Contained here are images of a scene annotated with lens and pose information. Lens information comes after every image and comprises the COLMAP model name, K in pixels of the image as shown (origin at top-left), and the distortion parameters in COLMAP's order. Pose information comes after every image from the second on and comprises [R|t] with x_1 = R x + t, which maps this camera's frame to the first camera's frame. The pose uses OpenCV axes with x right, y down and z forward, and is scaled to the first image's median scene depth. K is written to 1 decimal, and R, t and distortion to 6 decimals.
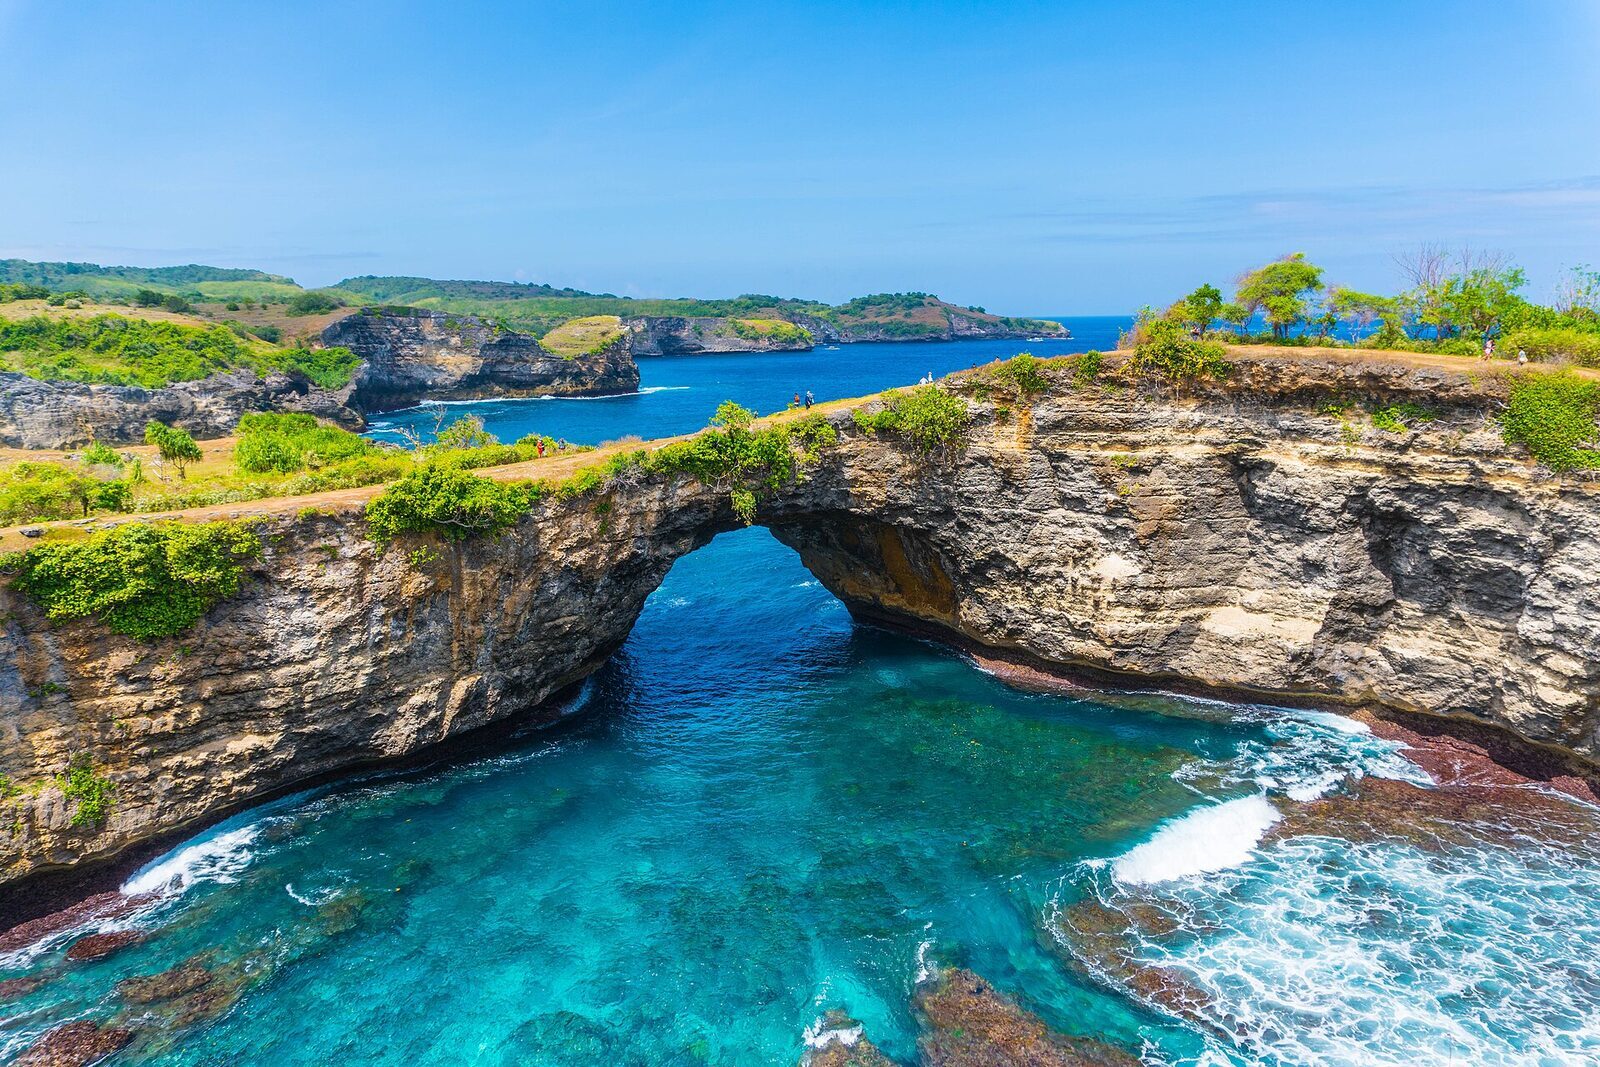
lens RADIAL K [[1106.8, 0, 800.0], [0, 1106.8, 533.5], [0, 0, 1]] dist [0.004224, 0.002016]
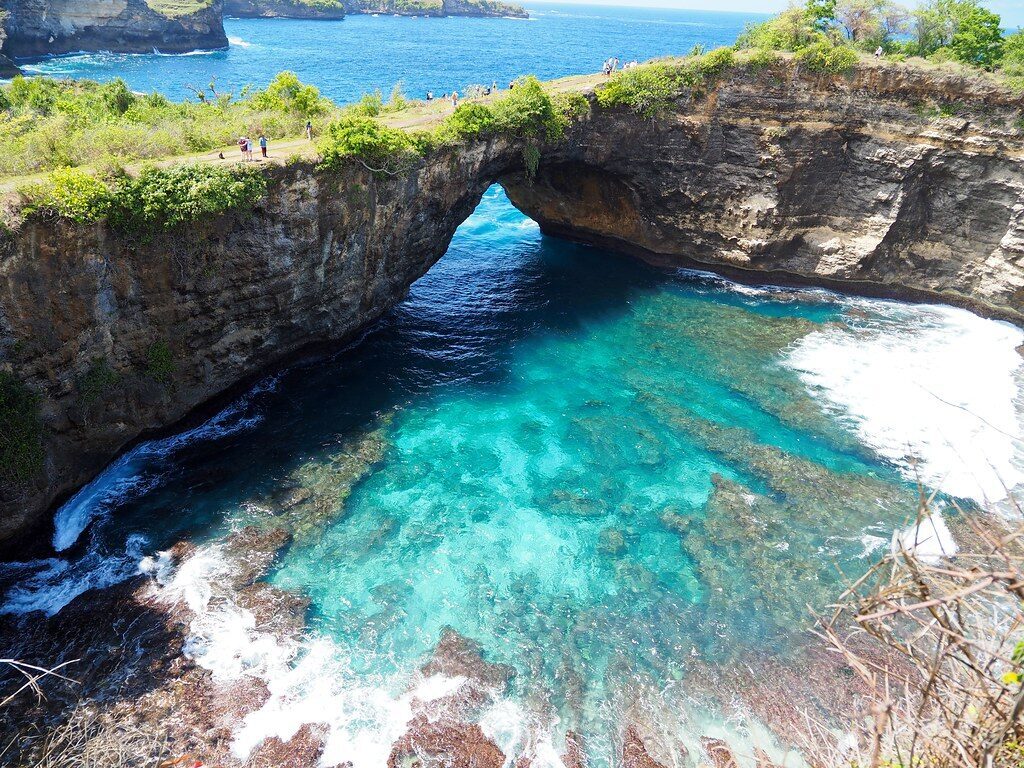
lens RADIAL K [[766.4, 0, 512.0], [0, 766.4, 384.0], [0, 0, 1]] dist [-0.013393, -0.000431]
pose [[0.968834, -0.054672, 0.241603, -0.352698], [-0.014126, 0.961559, 0.274234, -0.015351], [-0.247308, -0.269100, 0.930819, 0.014407]]
